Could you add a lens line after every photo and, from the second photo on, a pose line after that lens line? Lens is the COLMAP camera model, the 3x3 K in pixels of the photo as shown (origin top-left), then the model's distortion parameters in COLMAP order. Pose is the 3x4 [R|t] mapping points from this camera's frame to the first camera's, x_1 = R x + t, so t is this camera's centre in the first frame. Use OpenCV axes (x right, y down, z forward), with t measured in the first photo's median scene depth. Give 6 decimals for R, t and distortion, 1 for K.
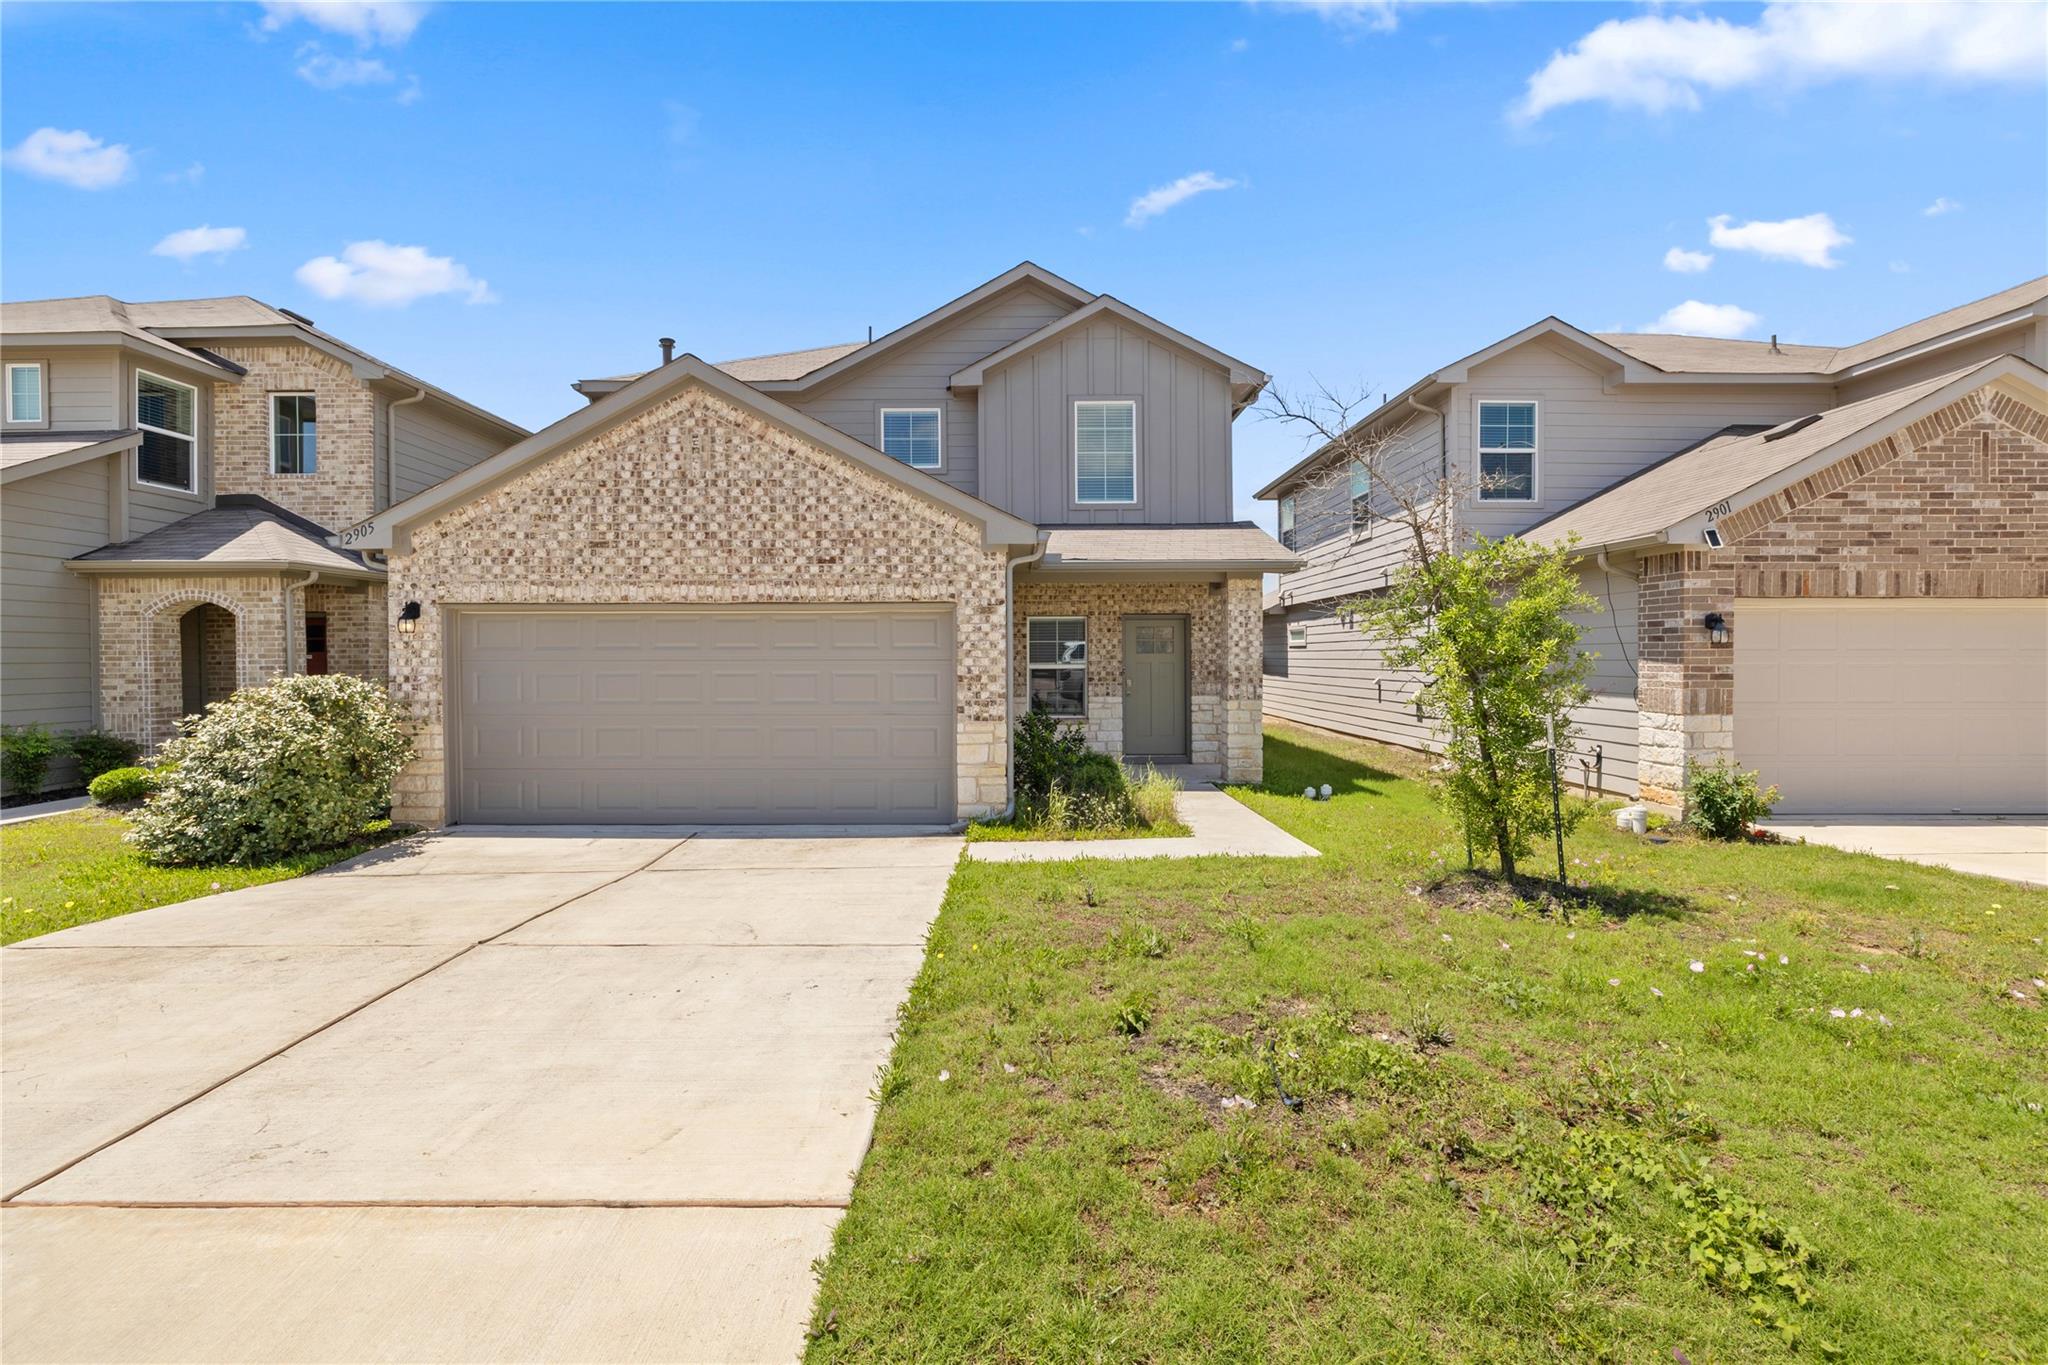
lens RADIAL K [[927.0, 0, 1025.9], [0, 927.0, 678.5], [0, 0, 1]] dist [-0.003662, 0.001383]
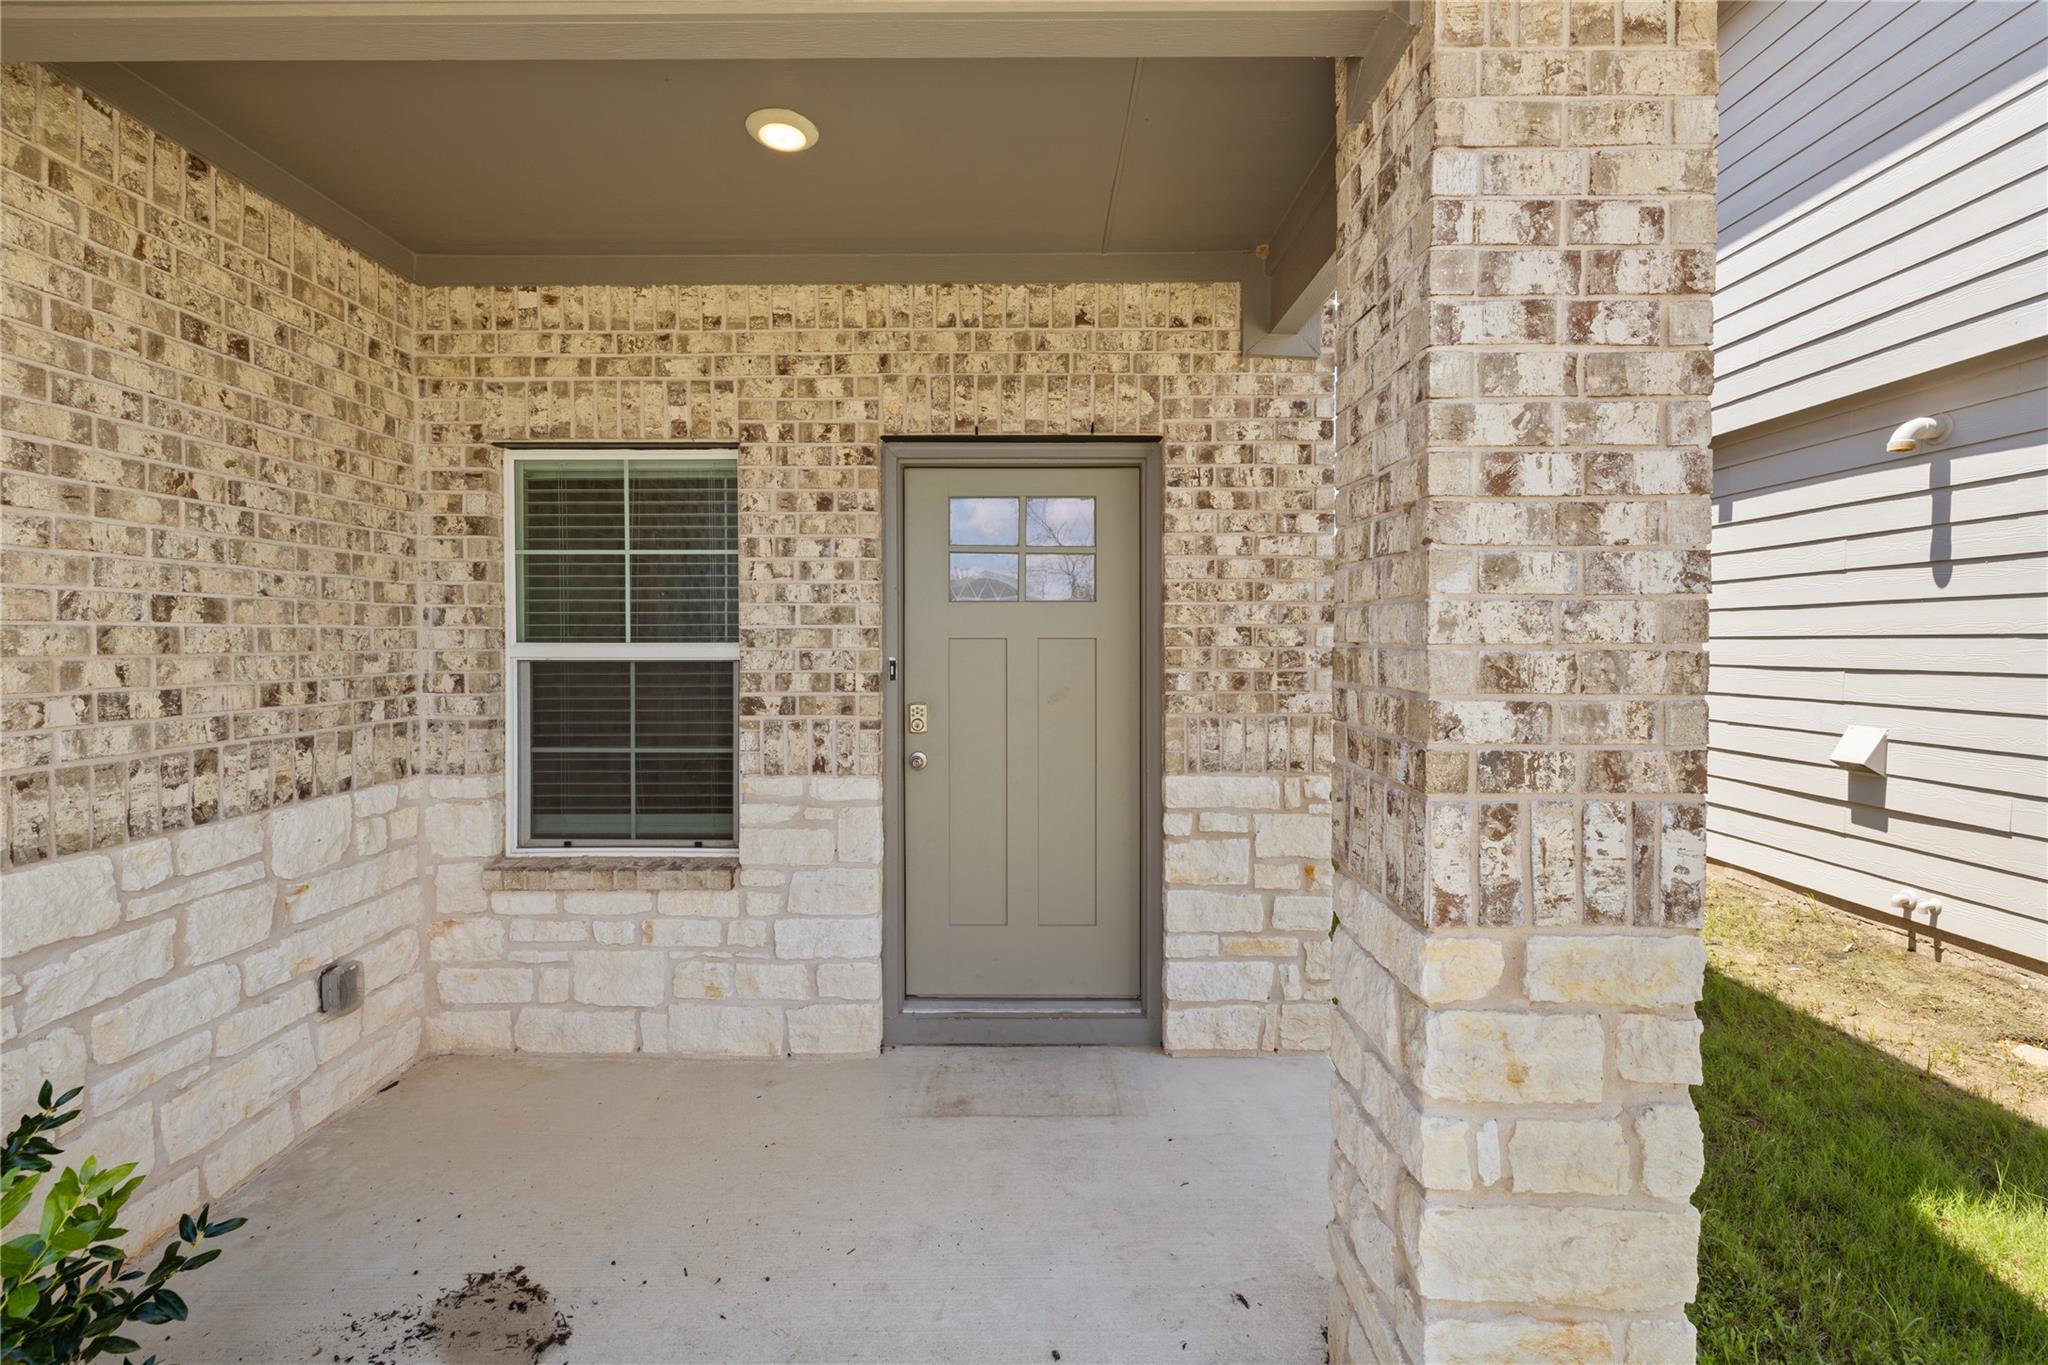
lens RADIAL K [[861.3, 0, 1027.4], [0, 861.3, 662.5], [0, 0, 1]] dist [-0.000157, -0.000871]
pose [[0.999921, 0.005783, -0.011139, 0.221641], [-0.005795, 0.999983, -0.001063, -0.015936], [0.011133, 0.001128, 0.999937, 1.181585]]
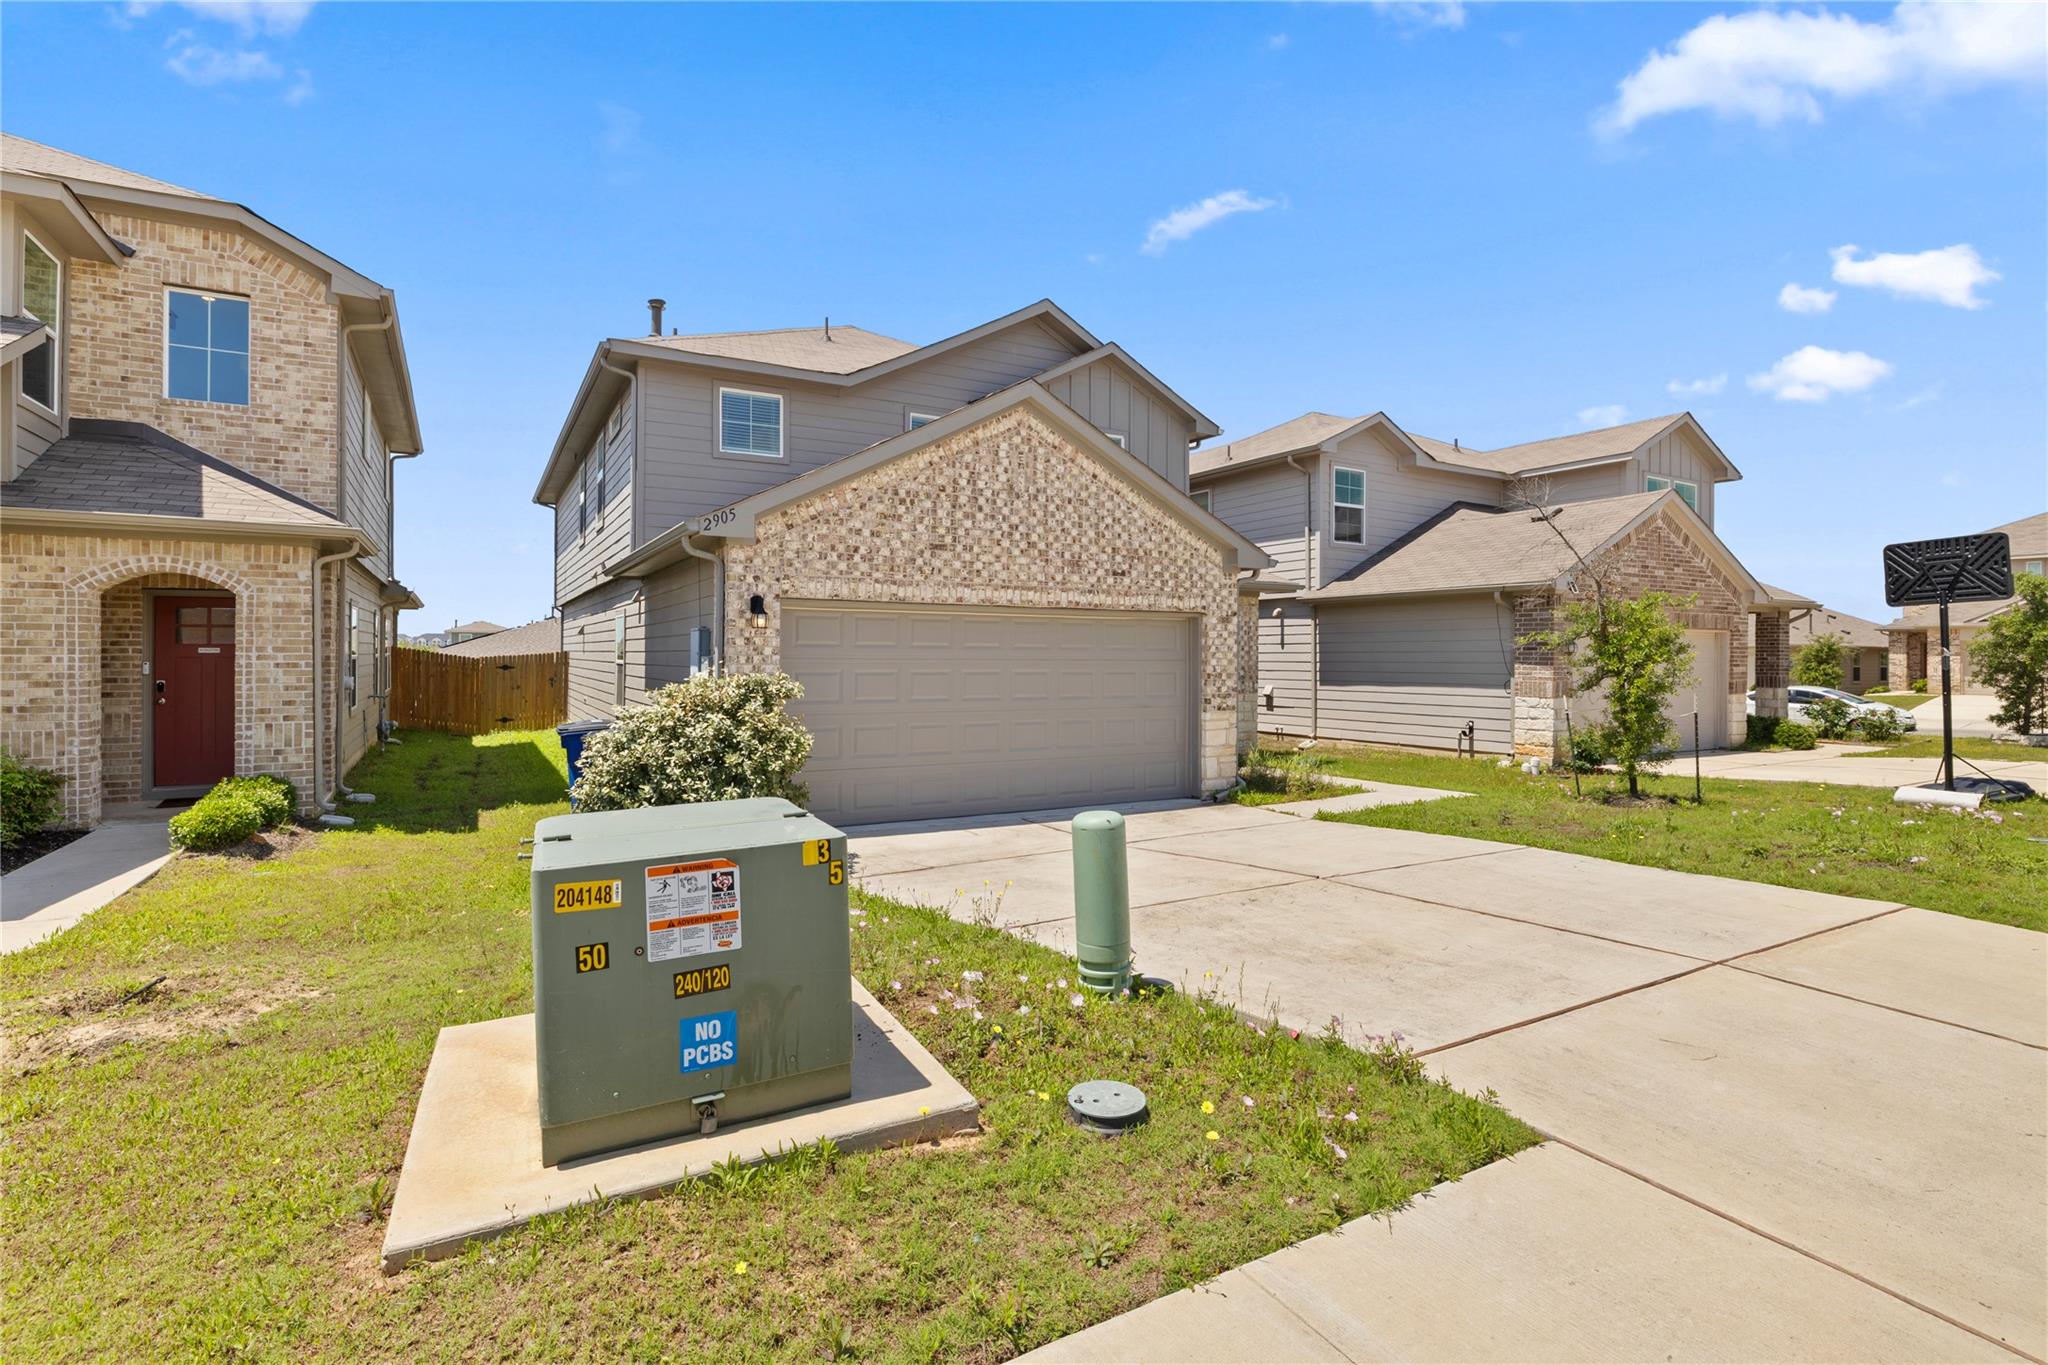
lens RADIAL K [[984.6, 0, 1017.9], [0, 984.6, 666.9], [0, 0, 1]] dist [-0.002954, -0.000692]
pose [[0.868436, 0.002232, 0.495796, -0.924146], [0.003807, 0.999930, -0.011171, 0.001673], [-0.495786, 0.011589, 0.868367, 0.004739]]
